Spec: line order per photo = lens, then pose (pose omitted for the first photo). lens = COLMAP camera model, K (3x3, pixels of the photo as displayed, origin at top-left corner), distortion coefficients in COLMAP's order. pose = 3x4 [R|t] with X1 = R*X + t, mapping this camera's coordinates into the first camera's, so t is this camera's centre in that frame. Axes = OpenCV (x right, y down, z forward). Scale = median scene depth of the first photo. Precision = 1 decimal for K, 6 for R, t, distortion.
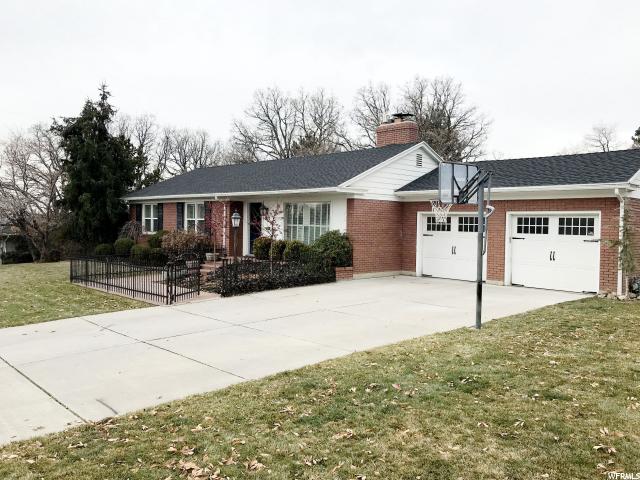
lens RADIAL K [[523.5, 0, 320.1], [0, 523.5, 233.5], [0, 0, 1]] dist [0.010674, -0.003383]
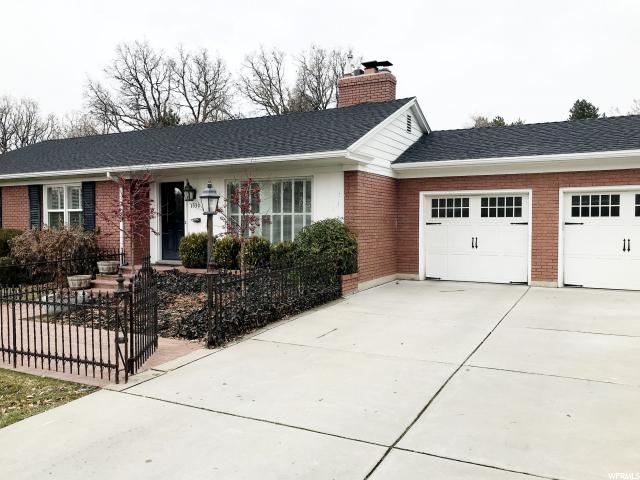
lens RADIAL K [[530.7, 0, 318.7], [0, 530.7, 227.0], [0, 0, 1]] dist [-0.000401, 0.004151]
pose [[0.950083, -0.026579, 0.310863, -0.166728], [0.028096, 0.999605, -0.000400, 0.003585], [-0.310730, 0.009114, 0.950455, 0.319458]]
